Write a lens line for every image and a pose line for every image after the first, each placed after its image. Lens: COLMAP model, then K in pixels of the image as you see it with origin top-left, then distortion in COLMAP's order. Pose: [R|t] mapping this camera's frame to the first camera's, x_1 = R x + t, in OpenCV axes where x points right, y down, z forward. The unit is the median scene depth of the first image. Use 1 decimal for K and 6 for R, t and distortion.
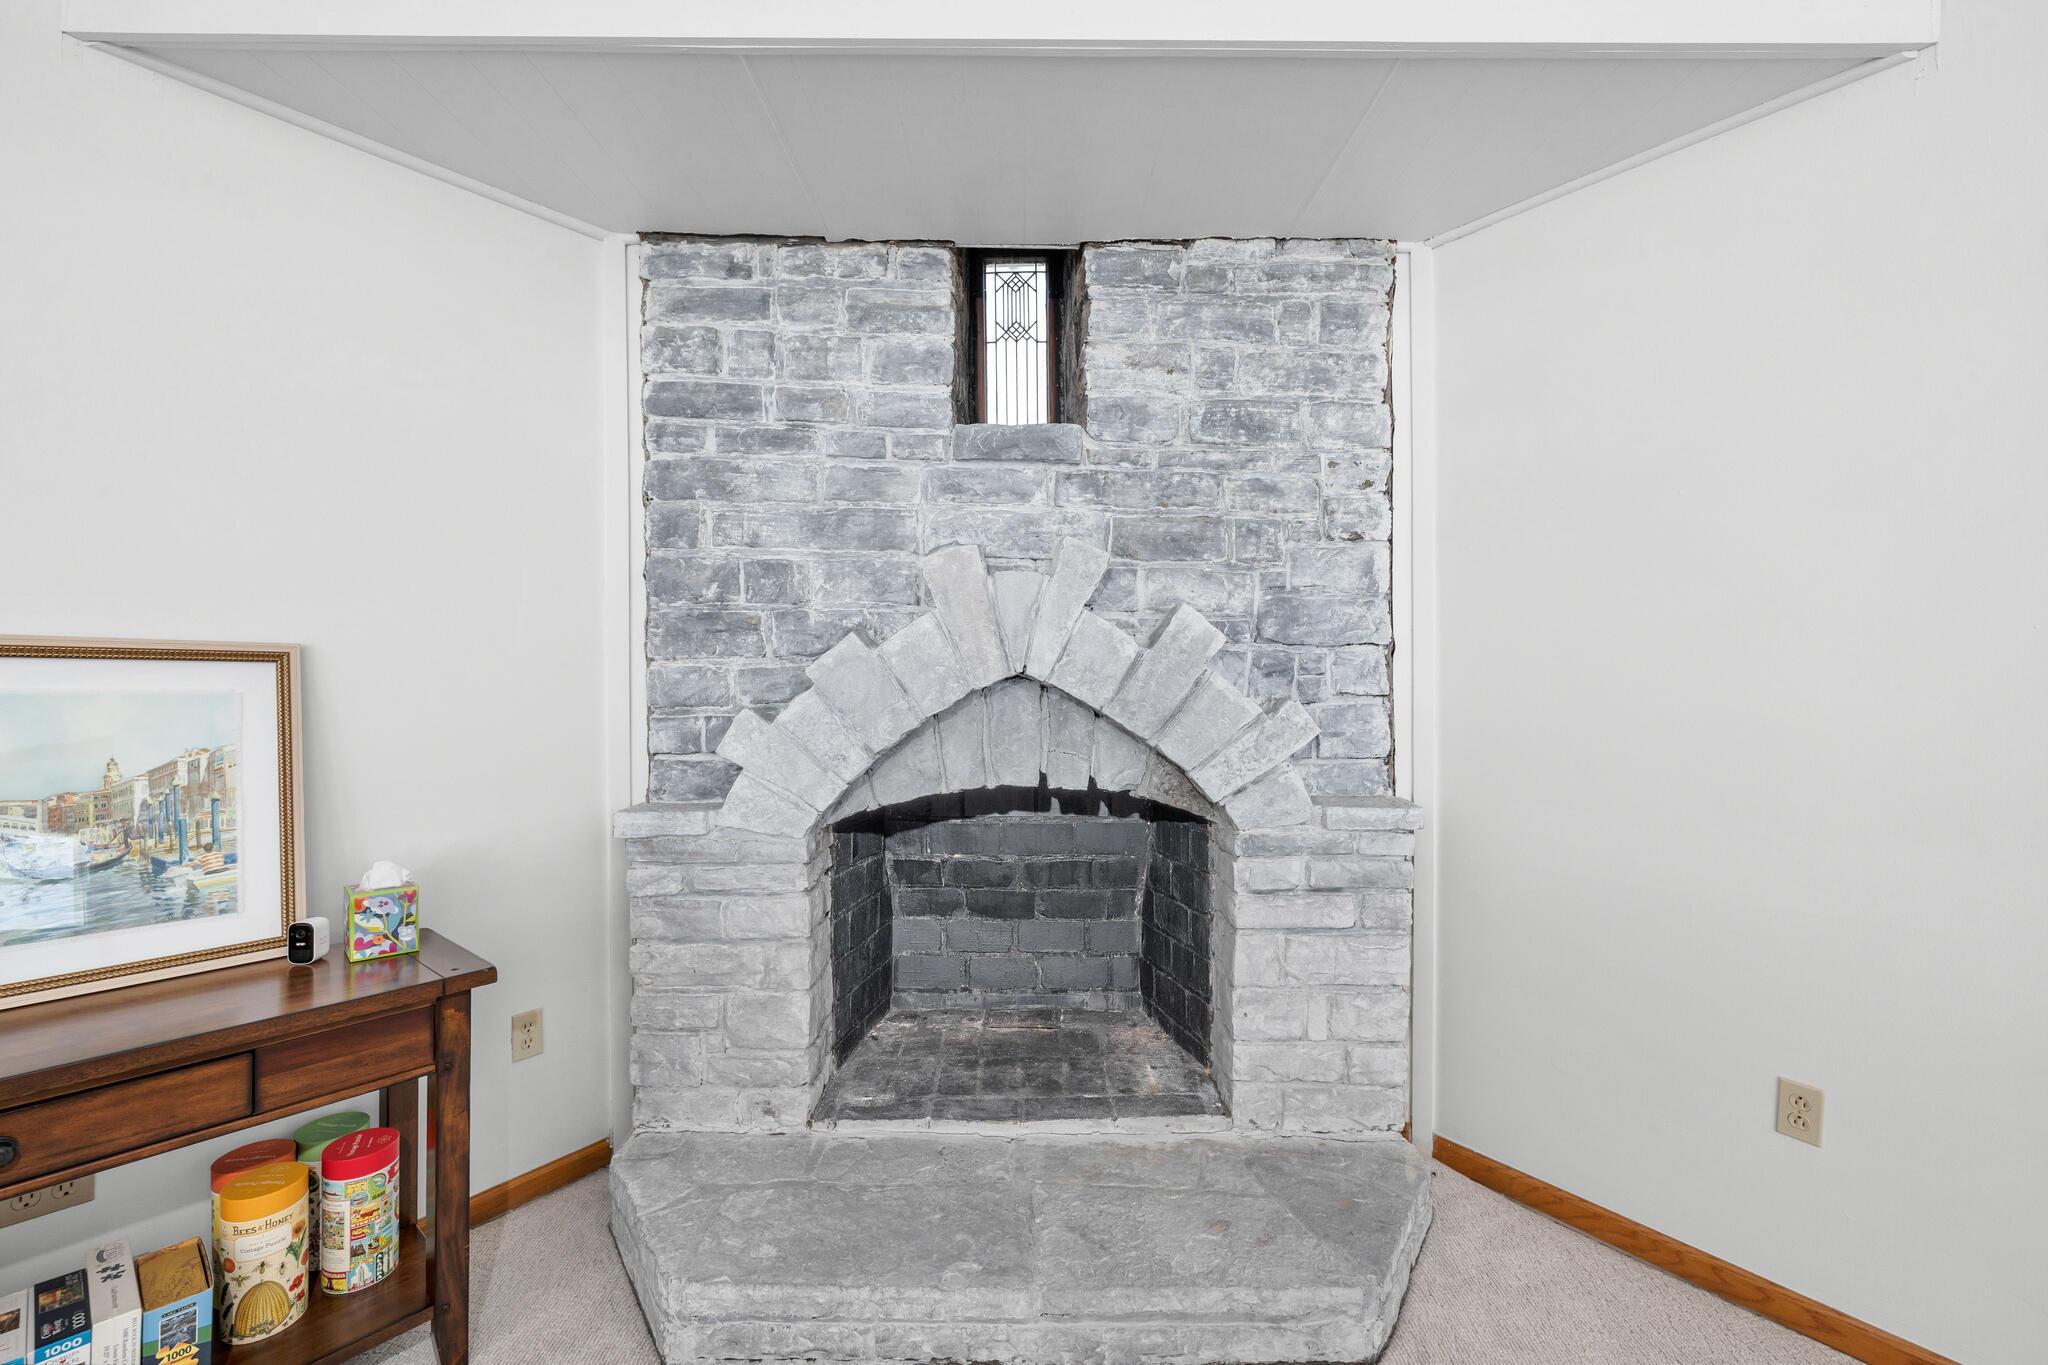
lens RADIAL K [[875.3, 0, 1027.5], [0, 875.3, 676.1], [0, 0, 1]] dist [-0.002315, -0.000384]
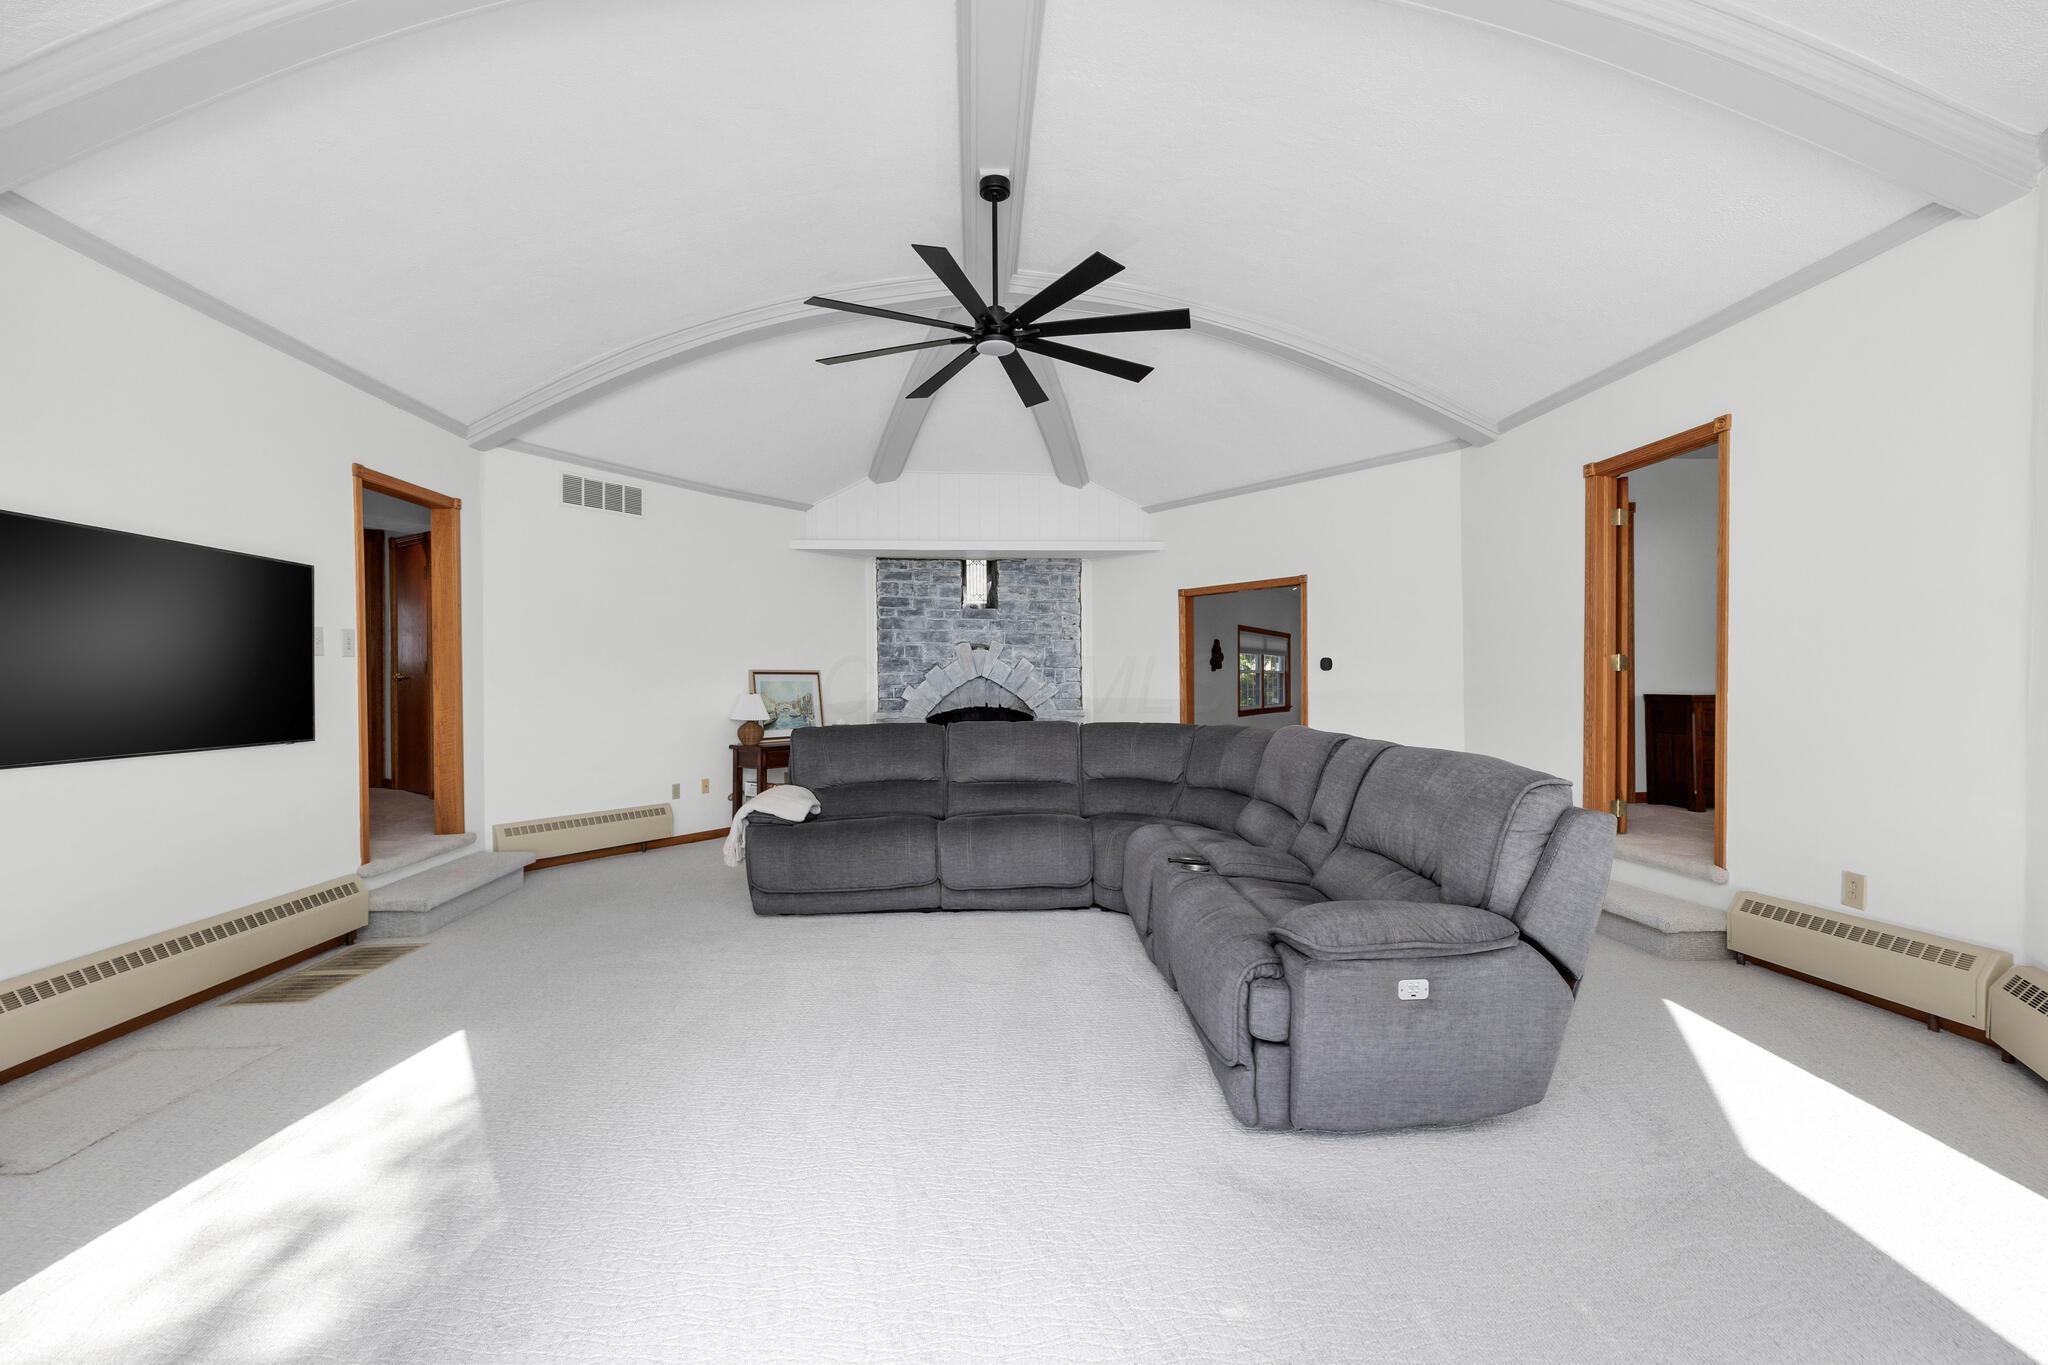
lens RADIAL K [[875.3, 0, 1027.5], [0, 875.3, 676.1], [0, 0, 1]] dist [-0.002315, -0.000384]
pose [[0.998780, -0.004602, 0.049159, 0.009245], [0.004311, 0.999972, 0.006036, -0.023424], [-0.049186, -0.005817, 0.998773, -2.700160]]
